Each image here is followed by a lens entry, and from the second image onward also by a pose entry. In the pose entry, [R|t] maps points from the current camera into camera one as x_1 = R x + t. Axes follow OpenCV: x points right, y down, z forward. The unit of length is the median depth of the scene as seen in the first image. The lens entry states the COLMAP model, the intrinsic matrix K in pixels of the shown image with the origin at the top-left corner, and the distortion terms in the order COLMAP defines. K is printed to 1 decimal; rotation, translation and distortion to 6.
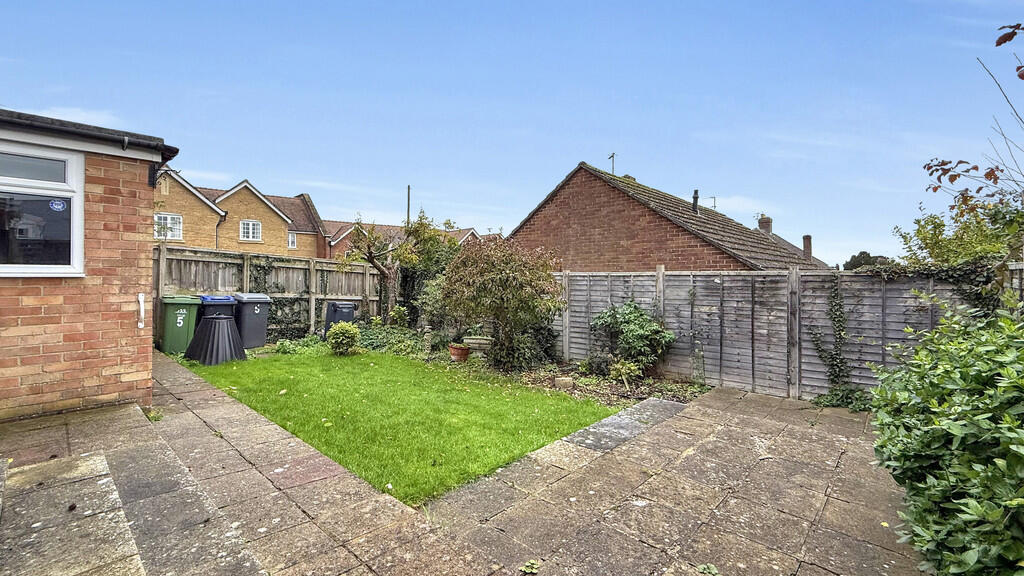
lens RADIAL K [[441.0, 0, 491.4], [0, 441.0, 274.2], [0, 0, 1]] dist [0.000785, 0.000092]
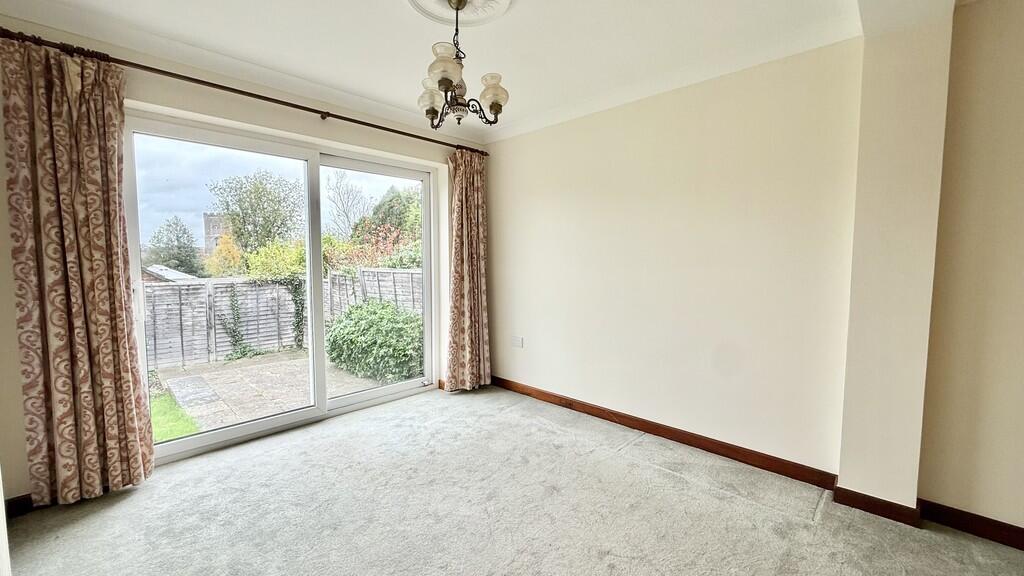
lens RADIAL K [[407.6, 0, 512.0], [0, 407.6, 288.0], [0, 0, 1]] dist [-0.000031, -0.000032]
pose [[0.016397, -0.070353, 0.997387, -0.733226], [-0.004421, 0.997507, 0.070435, -0.089575], [-0.999856, -0.005564, 0.016045, -0.099554]]
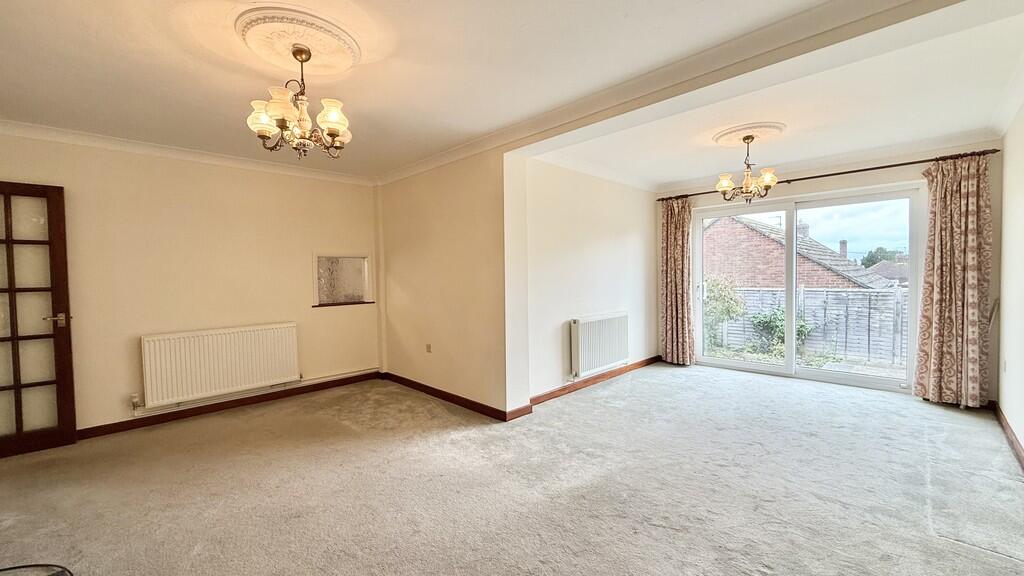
lens RADIAL K [[407.6, 0, 512.0], [0, 407.6, 288.0], [0, 0, 1]] dist [-0.000031, -0.000032]
pose [[0.999452, -0.015576, -0.029221, -0.741334], [0.016643, 0.999189, 0.036661, -0.094304], [0.028626, -0.037127, 0.998900, -0.598606]]
